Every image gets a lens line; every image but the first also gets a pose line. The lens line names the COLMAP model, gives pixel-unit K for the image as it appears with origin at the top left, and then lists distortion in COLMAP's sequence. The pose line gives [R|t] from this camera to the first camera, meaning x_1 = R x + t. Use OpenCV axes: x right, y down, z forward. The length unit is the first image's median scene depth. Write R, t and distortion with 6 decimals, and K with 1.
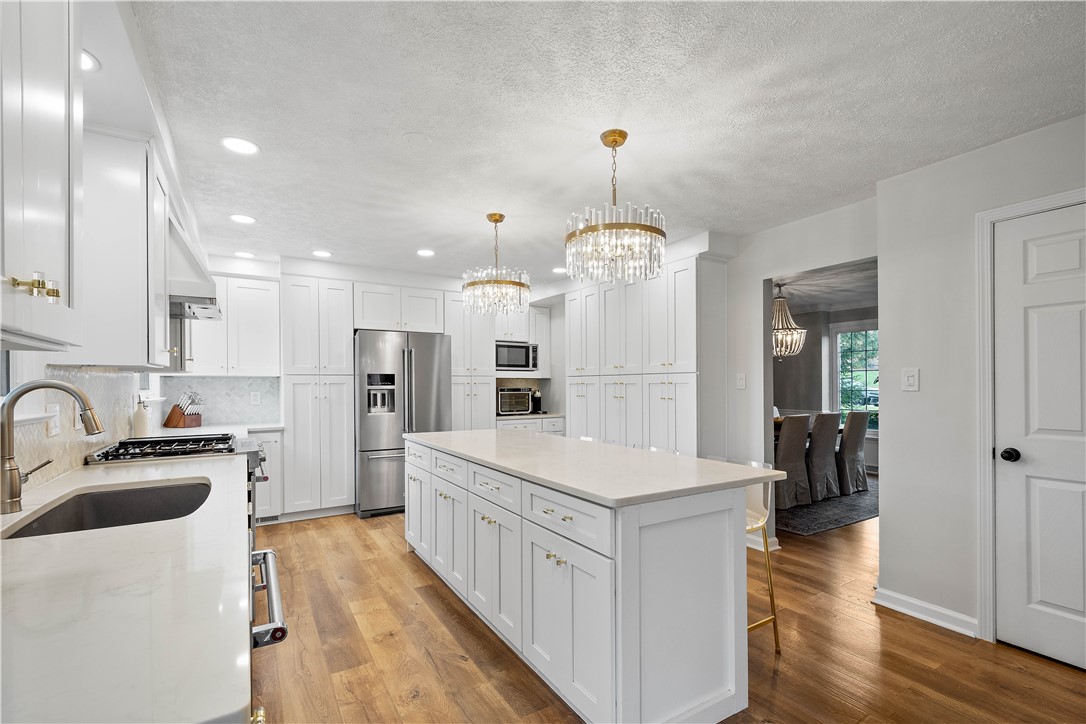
lens RADIAL K [[478.1, 0, 542.1], [0, 478.1, 381.3], [0, 0, 1]] dist [0.001333, -0.000249]
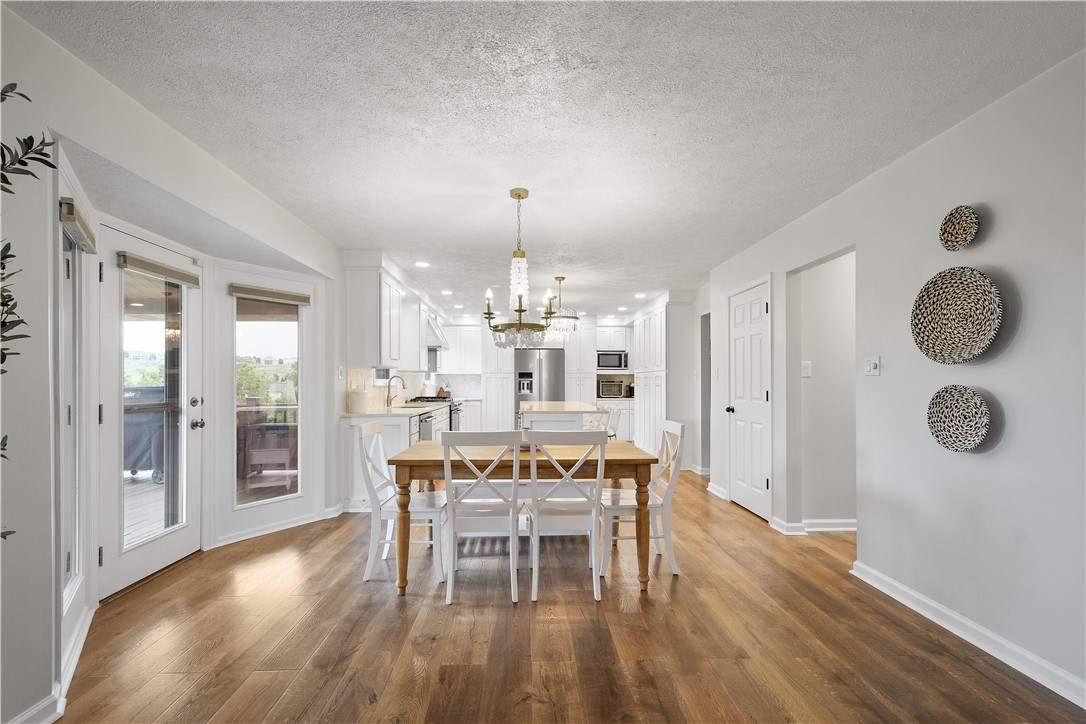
lens RADIAL K [[478.1, 0, 542.1], [0, 478.1, 381.3], [0, 0, 1]] dist [0.001333, -0.000249]
pose [[0.873161, 0.002506, -0.487426, 0.665993], [0.000920, 0.999977, 0.006789, 0.007435], [0.487432, -0.006377, 0.873138, -0.639685]]
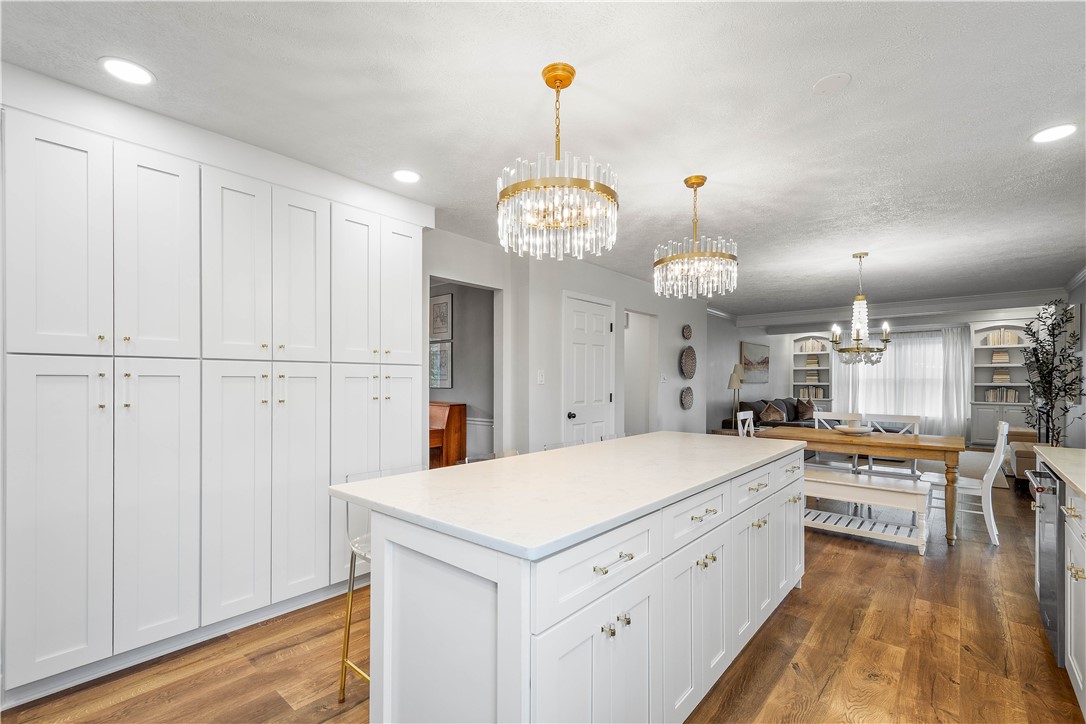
lens RADIAL K [[478.1, 0, 542.1], [0, 478.1, 381.3], [0, 0, 1]] dist [0.001333, -0.000249]
pose [[-0.299404, 0.001655, 0.954125, -0.463773], [-0.011872, 0.999915, -0.005460, 0.009367], [-0.954052, -0.012962, -0.299359, 0.889581]]
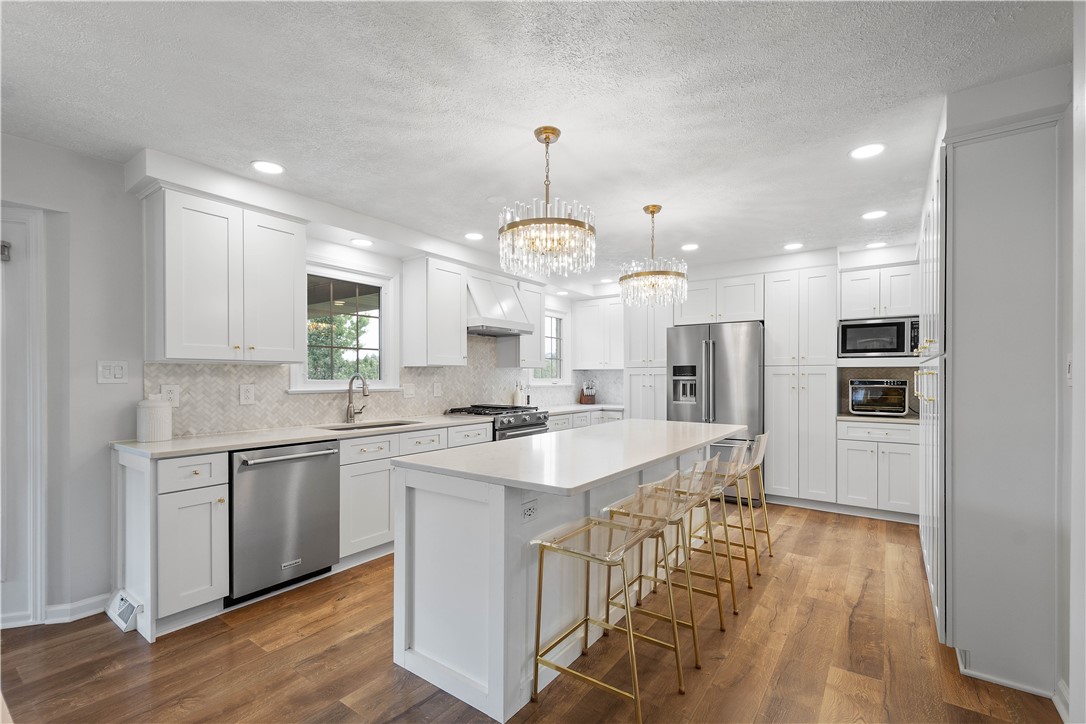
lens RADIAL K [[478.1, 0, 542.1], [0, 478.1, 381.3], [0, 0, 1]] dist [0.001333, -0.000249]
pose [[0.383062, 0.014321, -0.923611, 0.562776], [0.006878, 0.999808, 0.018355, -0.002281], [0.923697, -0.013384, 0.382890, 0.298612]]
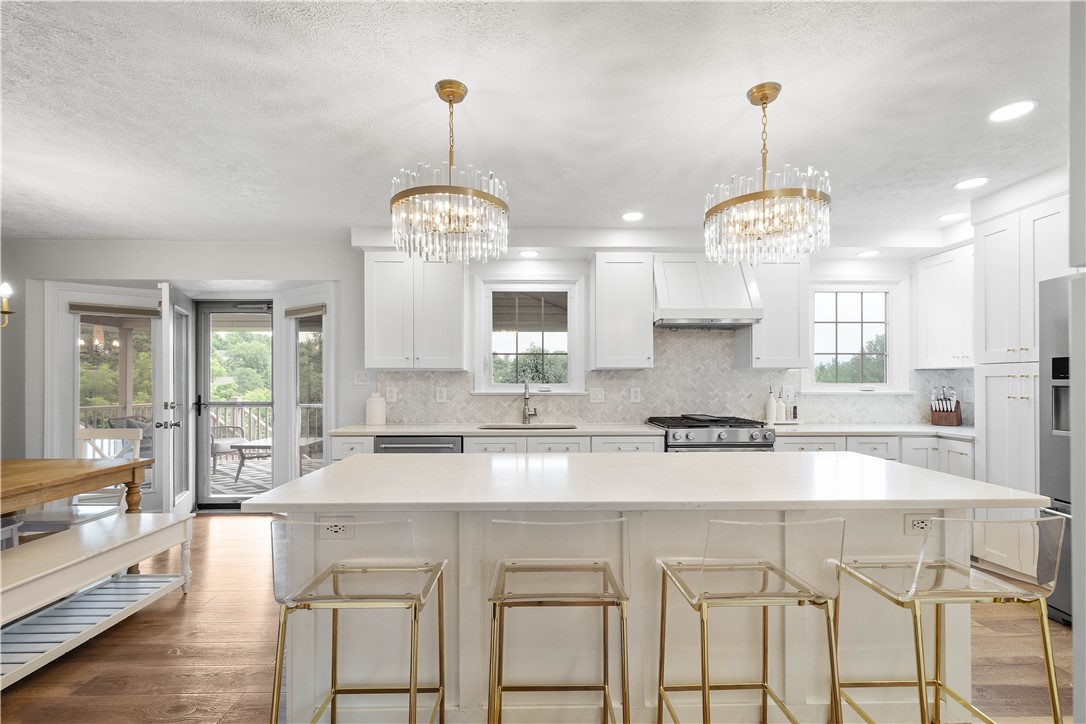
lens RADIAL K [[478.1, 0, 542.1], [0, 478.1, 381.3], [0, 0, 1]] dist [0.001333, -0.000249]
pose [[-0.514410, 0.006051, -0.857523, 0.413945], [0.012141, 0.999926, -0.000227, 0.004588], [0.857458, -0.010528, -0.514446, 0.803511]]
